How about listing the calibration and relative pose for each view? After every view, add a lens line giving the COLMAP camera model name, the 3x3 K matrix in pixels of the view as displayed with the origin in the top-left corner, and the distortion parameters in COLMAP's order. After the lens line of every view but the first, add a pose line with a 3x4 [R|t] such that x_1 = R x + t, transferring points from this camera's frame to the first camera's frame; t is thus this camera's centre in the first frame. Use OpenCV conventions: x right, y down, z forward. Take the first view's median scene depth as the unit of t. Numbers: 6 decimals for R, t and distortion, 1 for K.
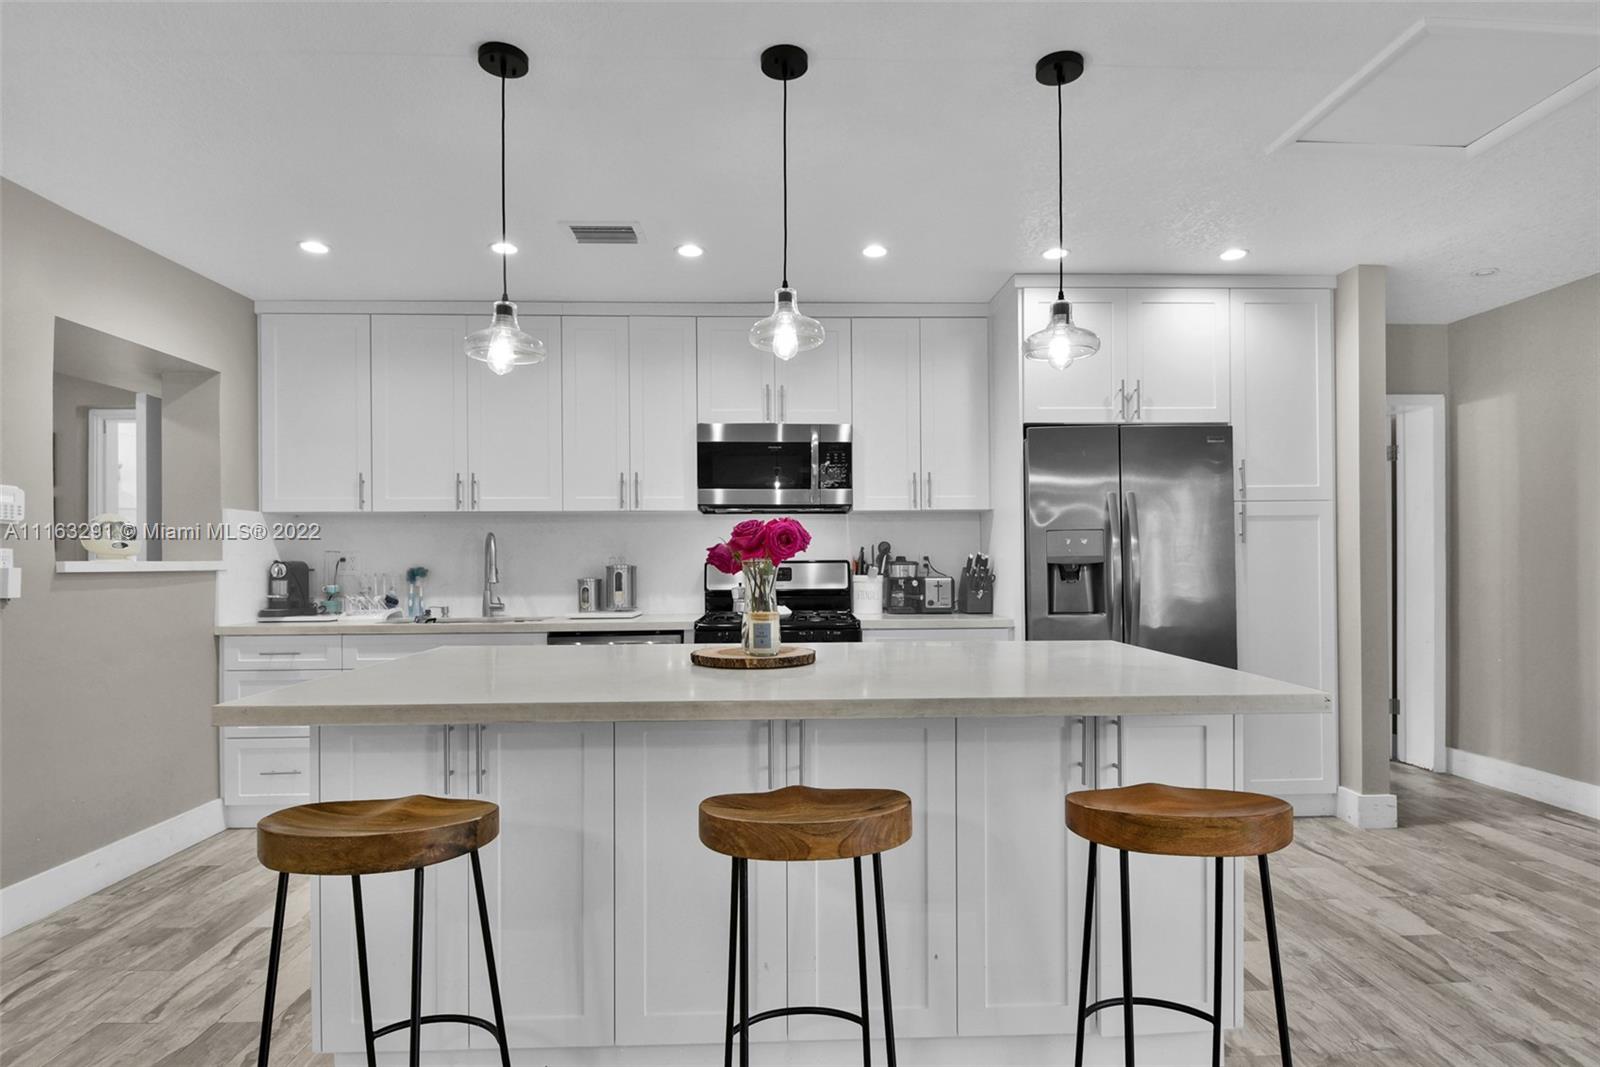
lens RADIAL K [[852.1, 0, 809.6], [0, 852.1, 562.4], [0, 0, 1]] dist [0.016910, -0.022636]
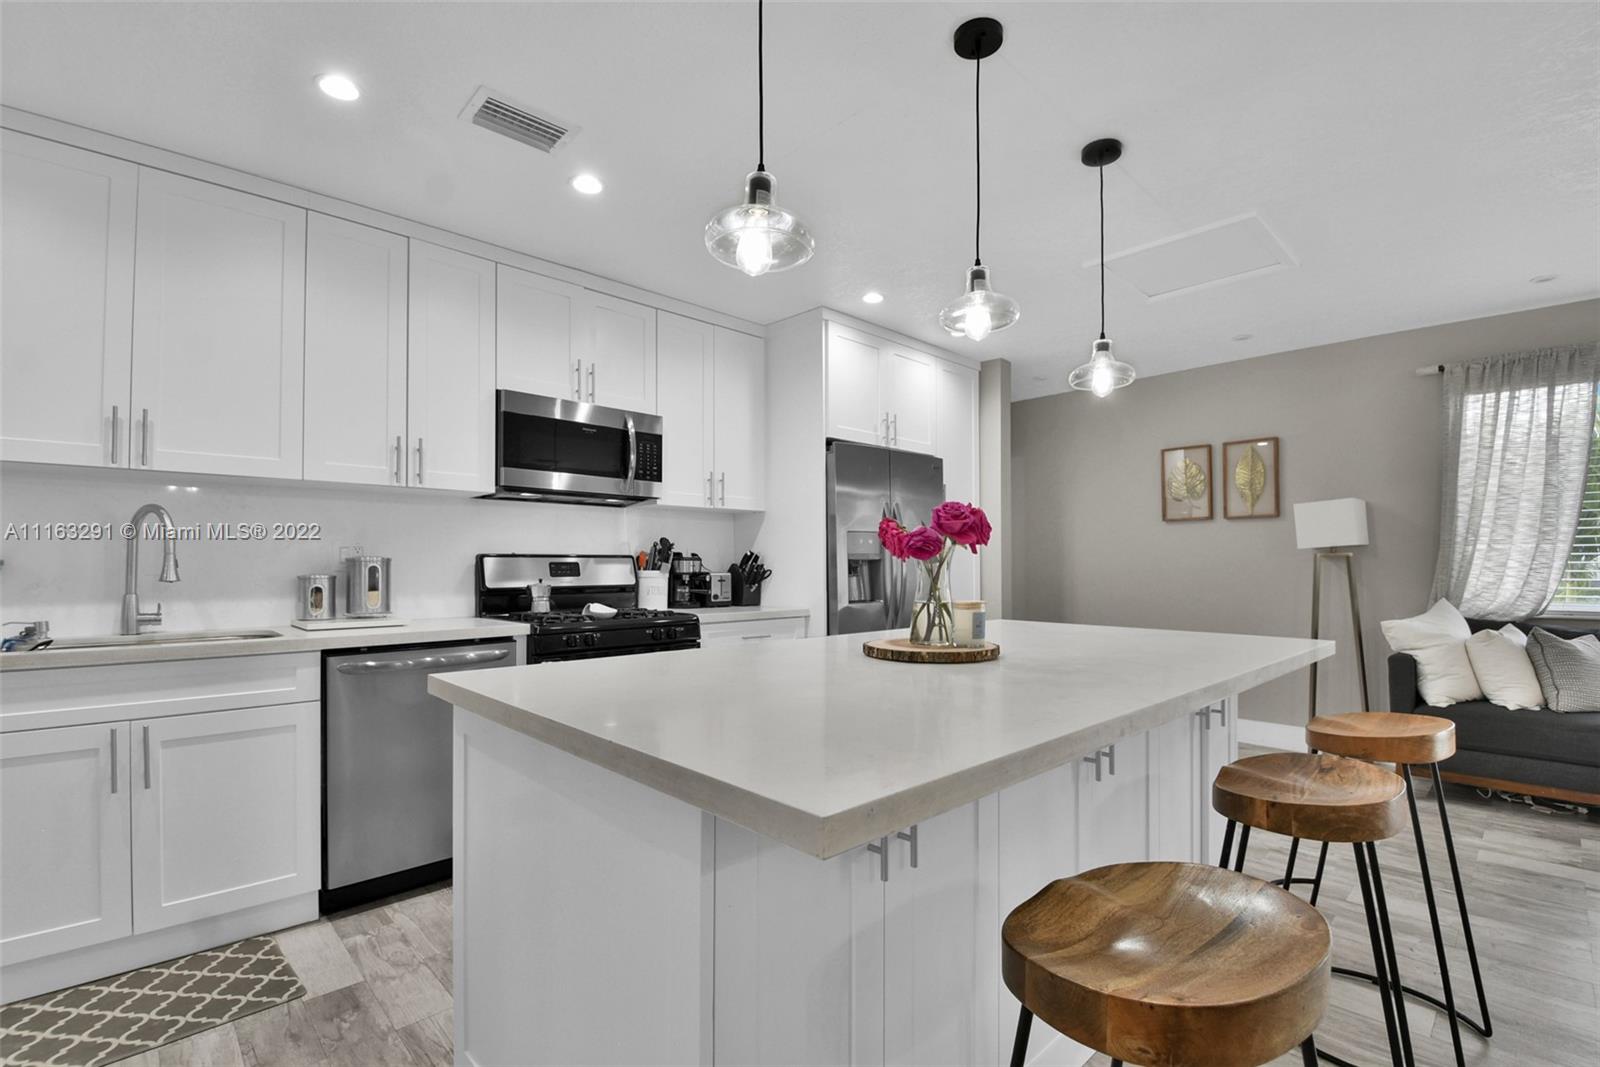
lens RADIAL K [[715.5, 0, 808.0], [0, 715.5, 558.7], [0, 0, 1]] dist [0.010456, -0.018820]
pose [[0.747086, 0.011779, 0.664623, -0.375200], [-0.004165, 0.999906, -0.013040, 0.011775], [-0.664714, 0.006974, 0.747065, 0.274696]]
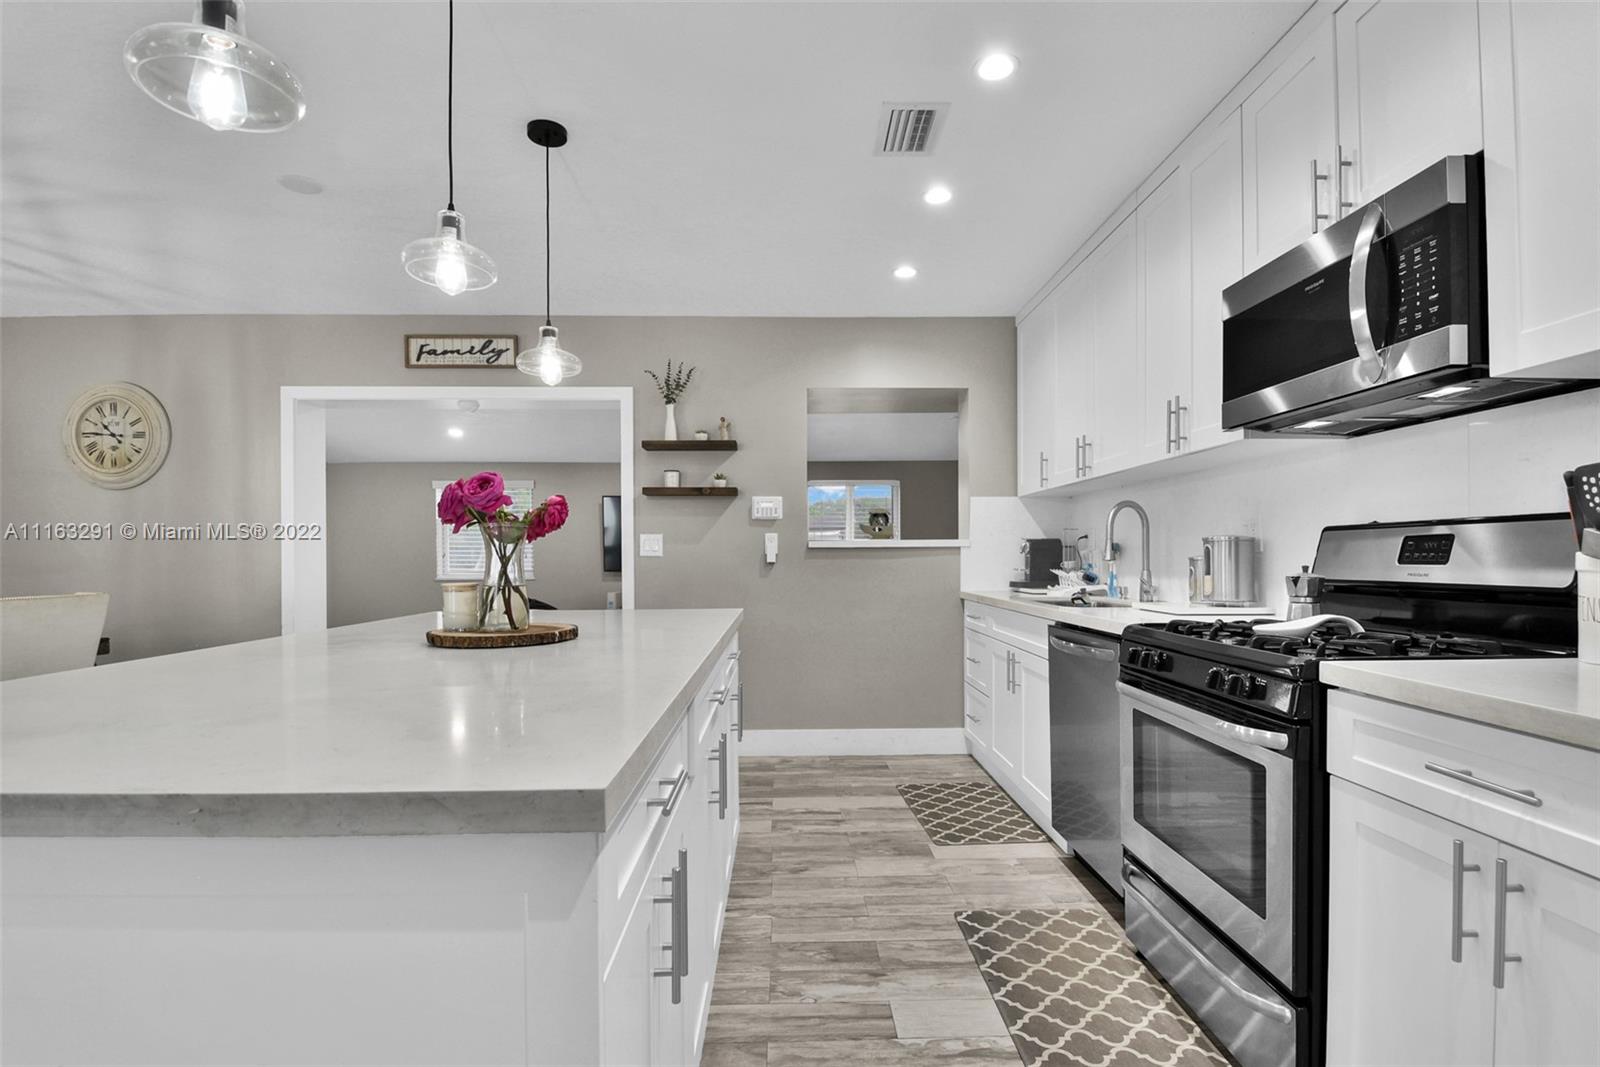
lens RADIAL K [[757.6, 0, 809.3], [0, 757.6, 560.8], [0, 0, 1]] dist [0.015538, -0.024888]
pose [[-0.006267, 0.011854, -0.999910, 0.391838], [0.005647, 0.999914, 0.011819, 0.014243], [0.999964, -0.005572, -0.006333, 0.719929]]
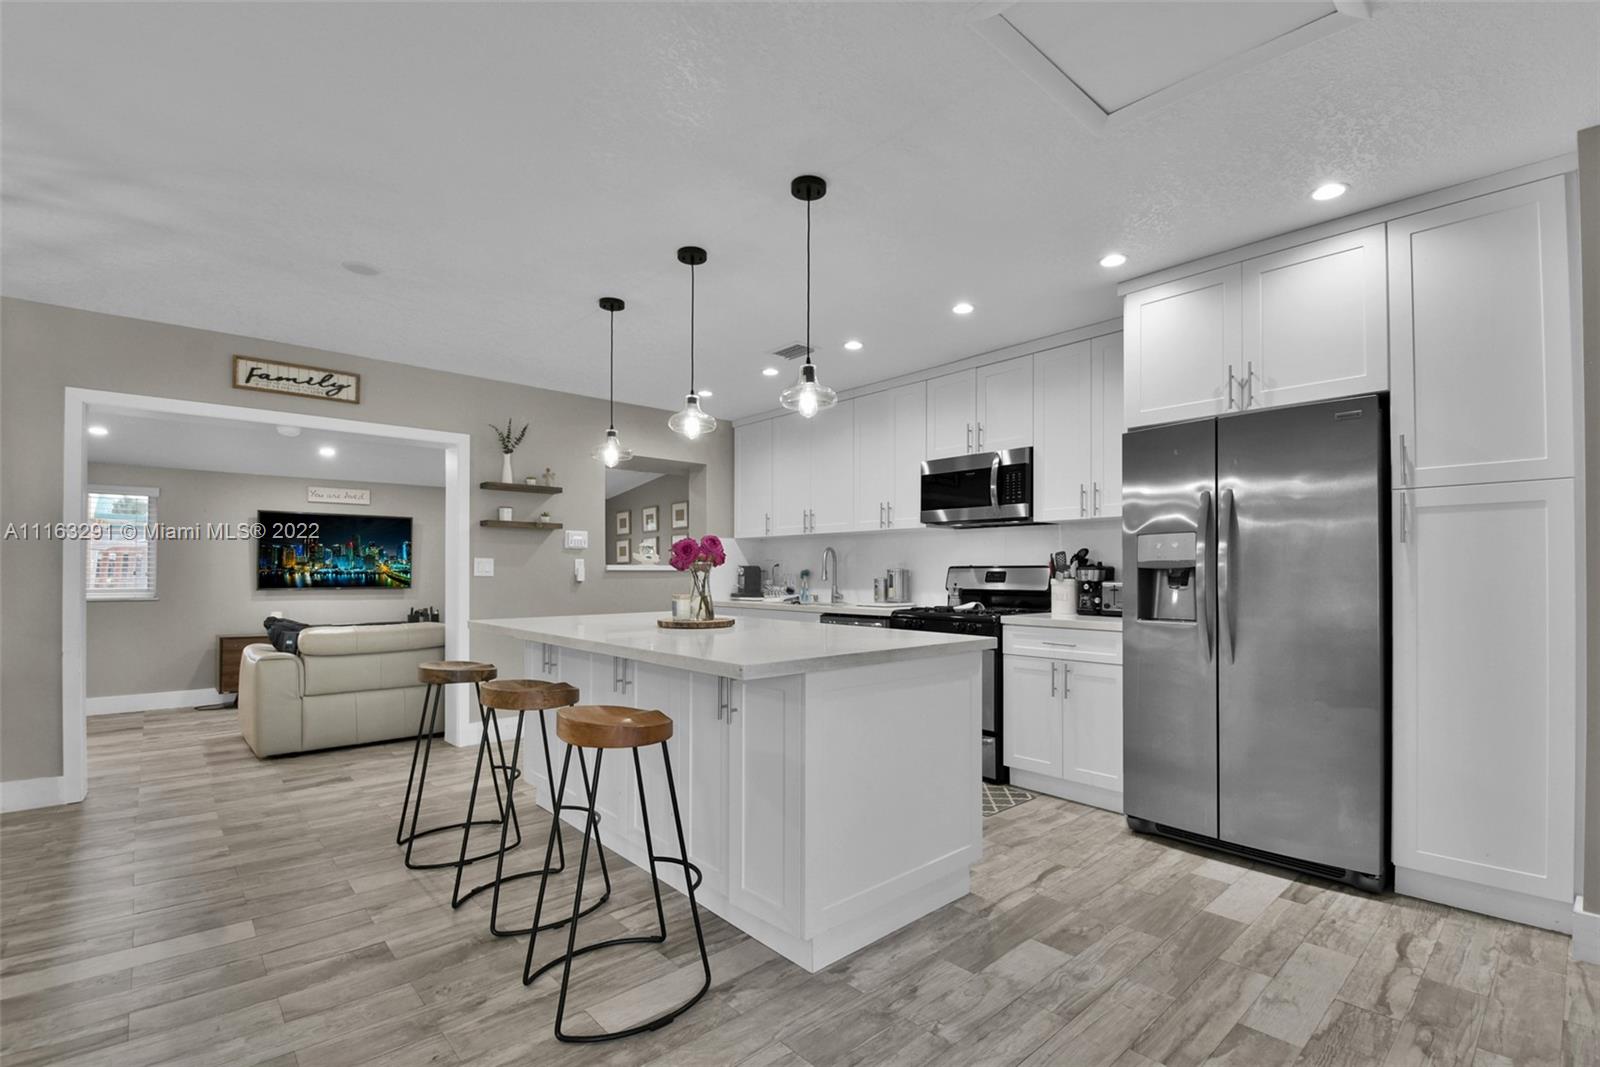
lens RADIAL K [[716.7, 0, 813.8], [0, 716.7, 569.1], [0, 0, 1]] dist [0.007912, -0.018991]
pose [[0.645661, 0.003330, -0.763617, 0.607529], [-0.005528, 0.999985, -0.000313, 0.004361], [0.763604, 0.004423, 0.645670, 0.159232]]
